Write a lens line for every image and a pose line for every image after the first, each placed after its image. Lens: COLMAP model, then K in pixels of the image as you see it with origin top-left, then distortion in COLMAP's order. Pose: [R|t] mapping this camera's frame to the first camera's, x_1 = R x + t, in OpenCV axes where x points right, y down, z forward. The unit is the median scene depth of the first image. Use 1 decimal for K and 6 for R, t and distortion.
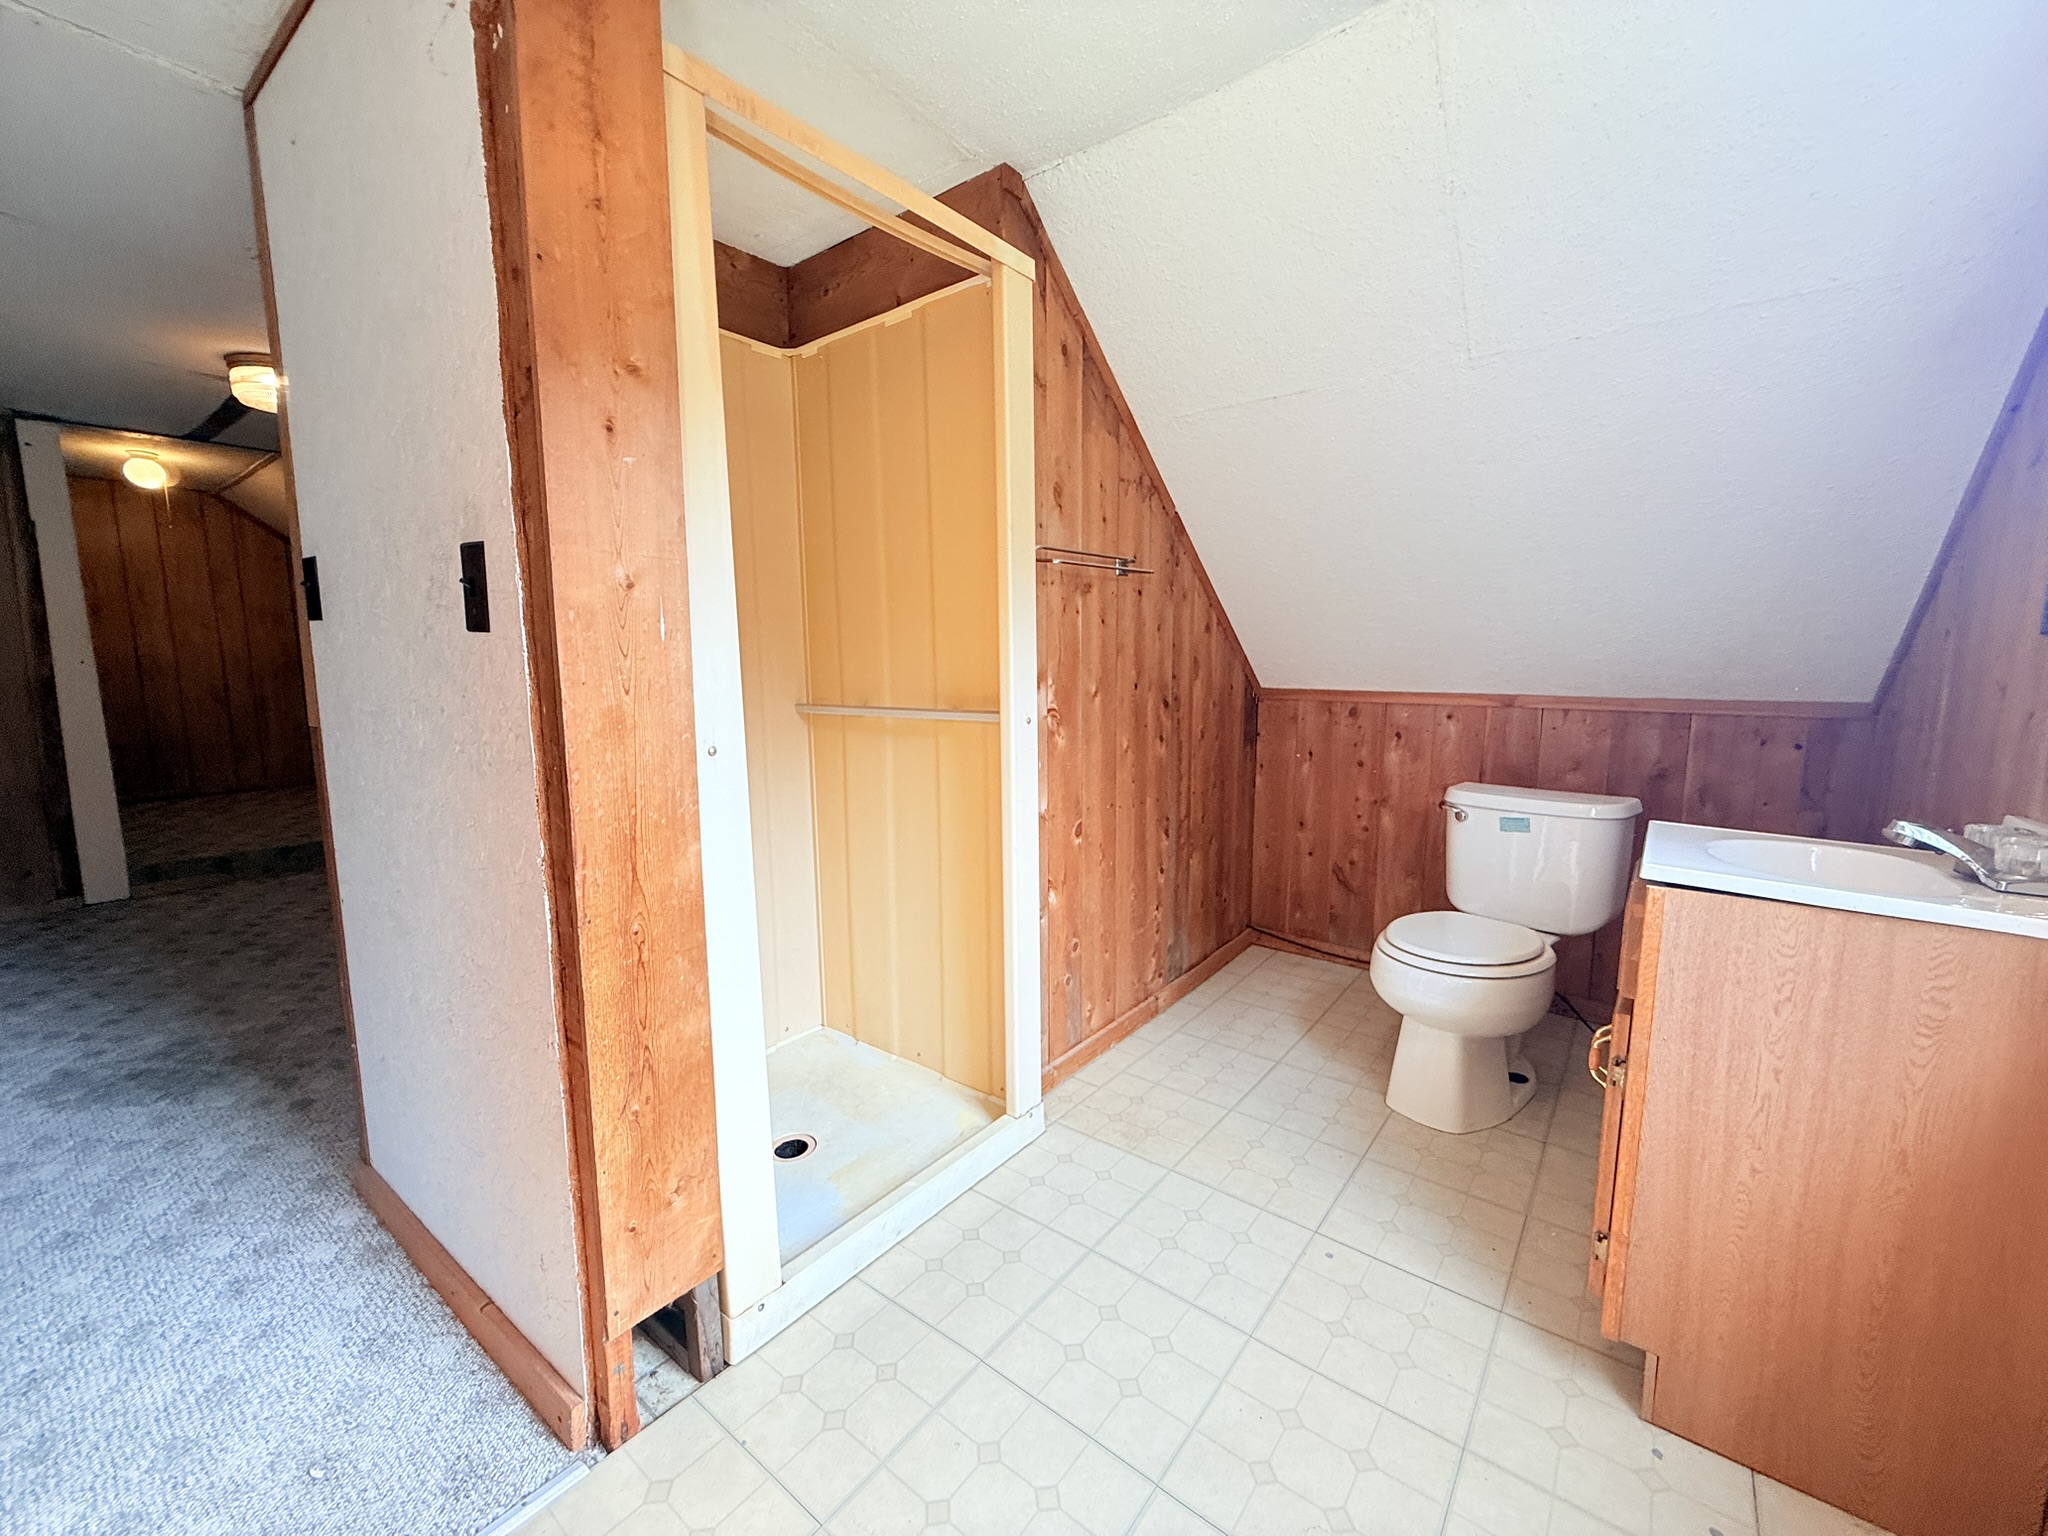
lens RADIAL K [[816.6, 0, 1018.5], [0, 816.6, 765.9], [0, 0, 1]] dist [0.000447, 0.000305]
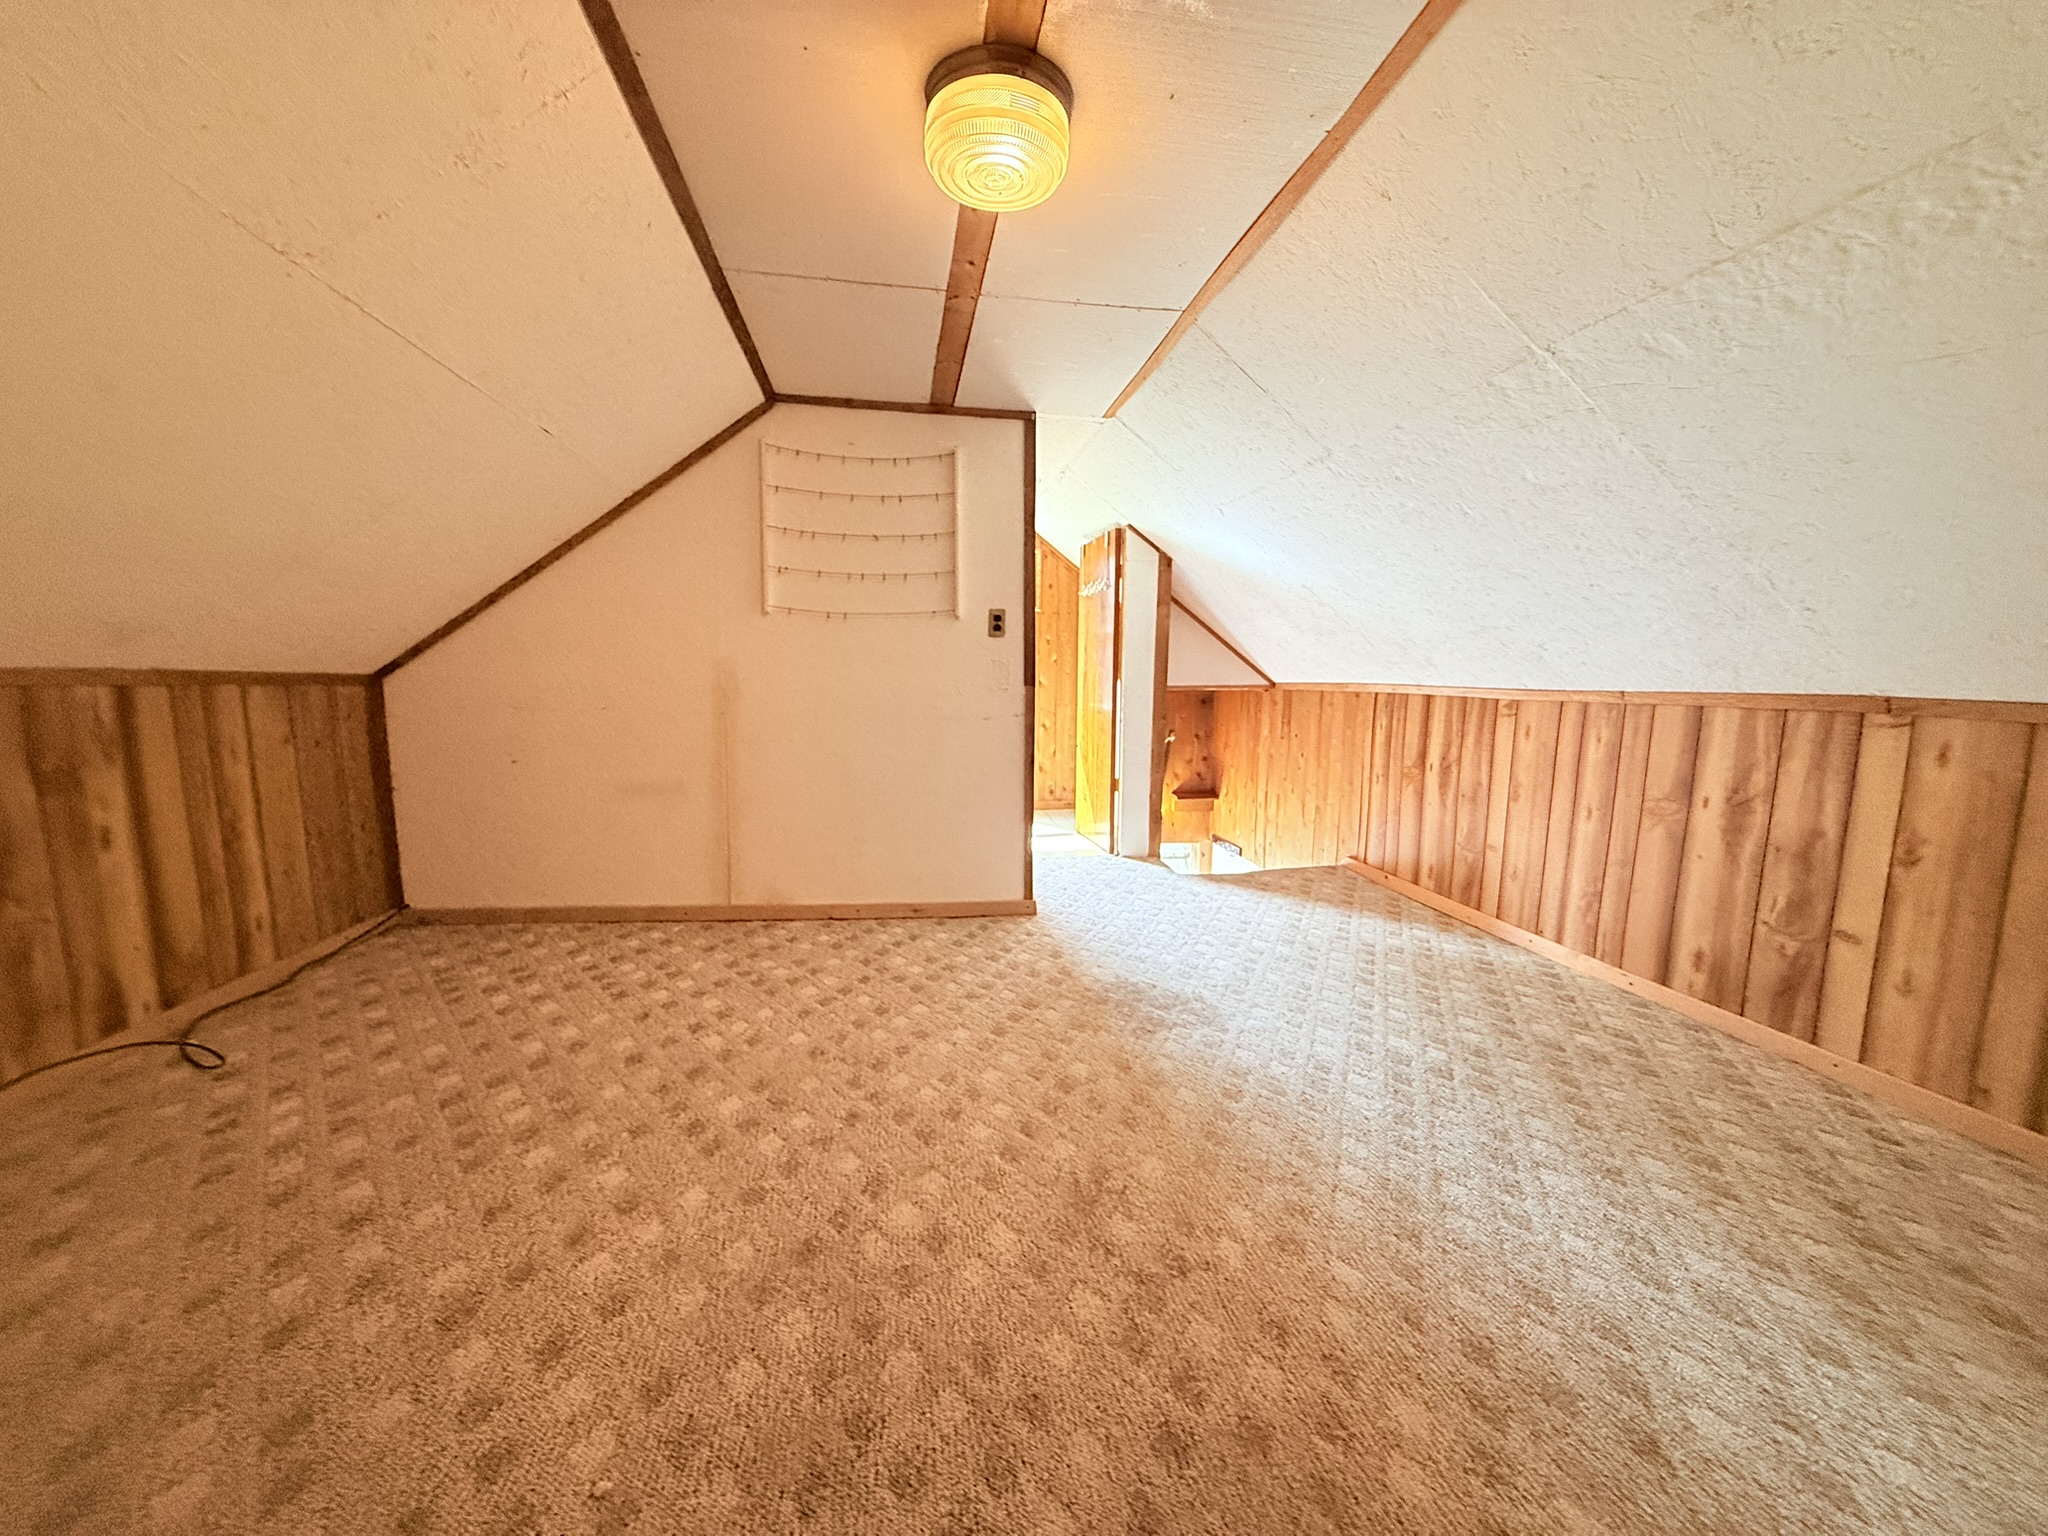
lens RADIAL K [[816.6, 0, 1018.5], [0, 816.6, 765.9], [0, 0, 1]] dist [0.000447, 0.000305]
pose [[-0.721100, -0.080354, 0.688156, -1.101534], [0.083456, 0.975945, 0.201409, -0.136401], [-0.687786, 0.202667, -0.697048, 1.218121]]
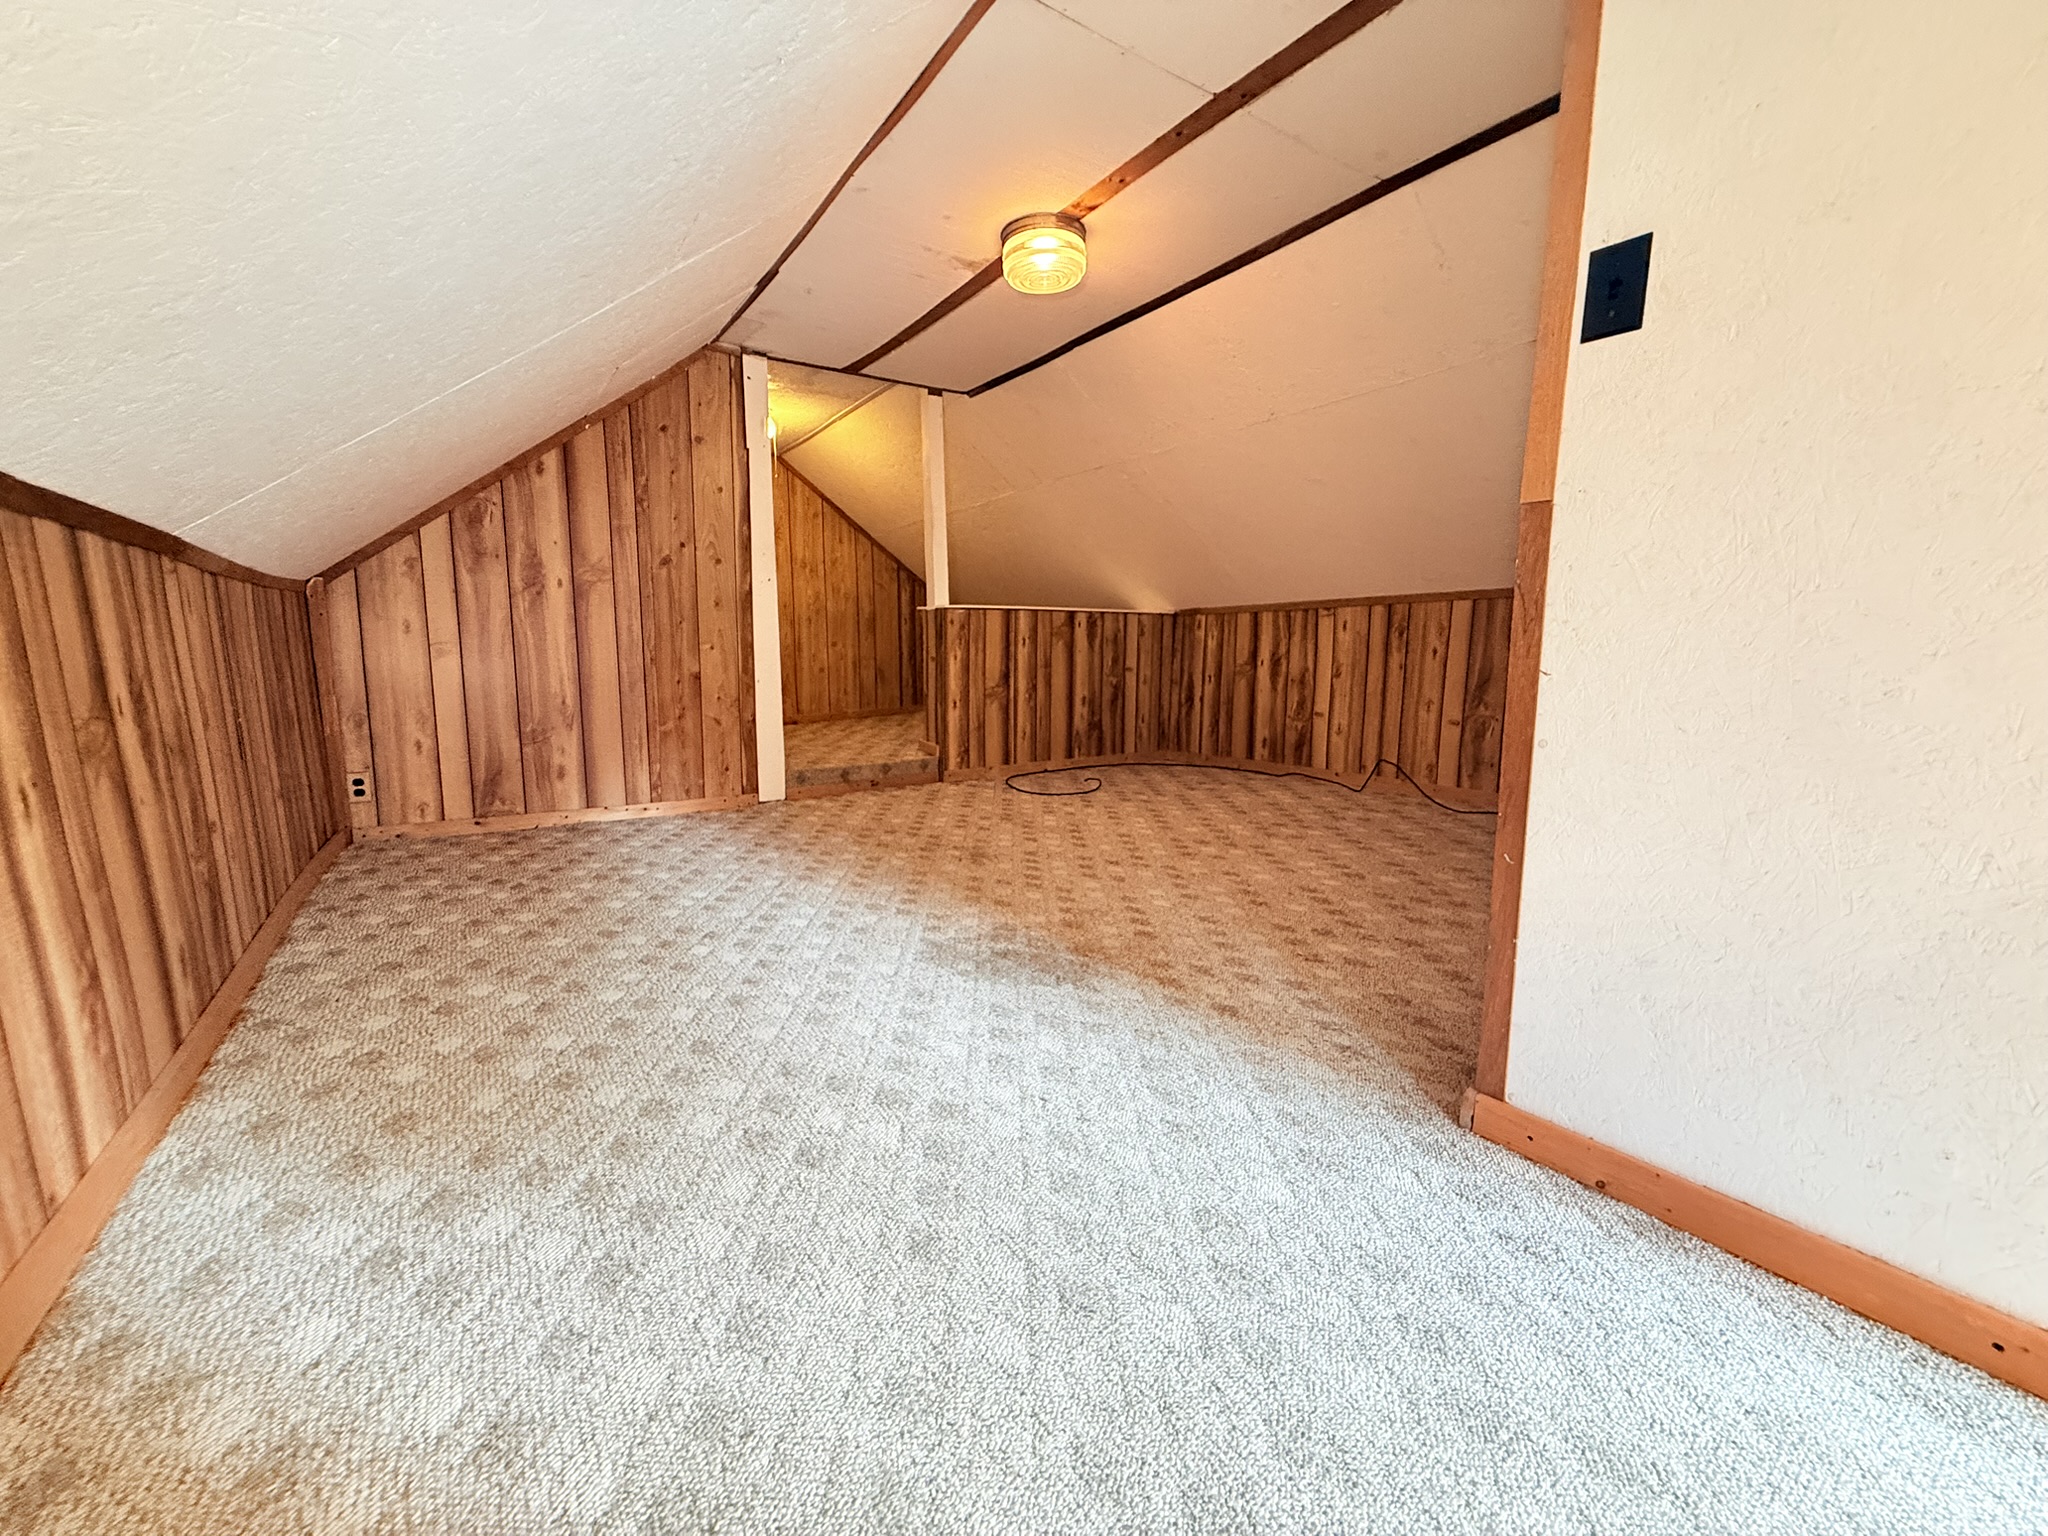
lens RADIAL K [[816.6, 0, 1018.5], [0, 816.6, 765.9], [0, 0, 1]] dist [0.000447, 0.000305]
pose [[0.947065, 0.046872, -0.317601, -0.497932], [-0.042671, 0.998885, 0.020176, 0.090841], [0.318193, -0.005556, 0.948010, 0.071982]]
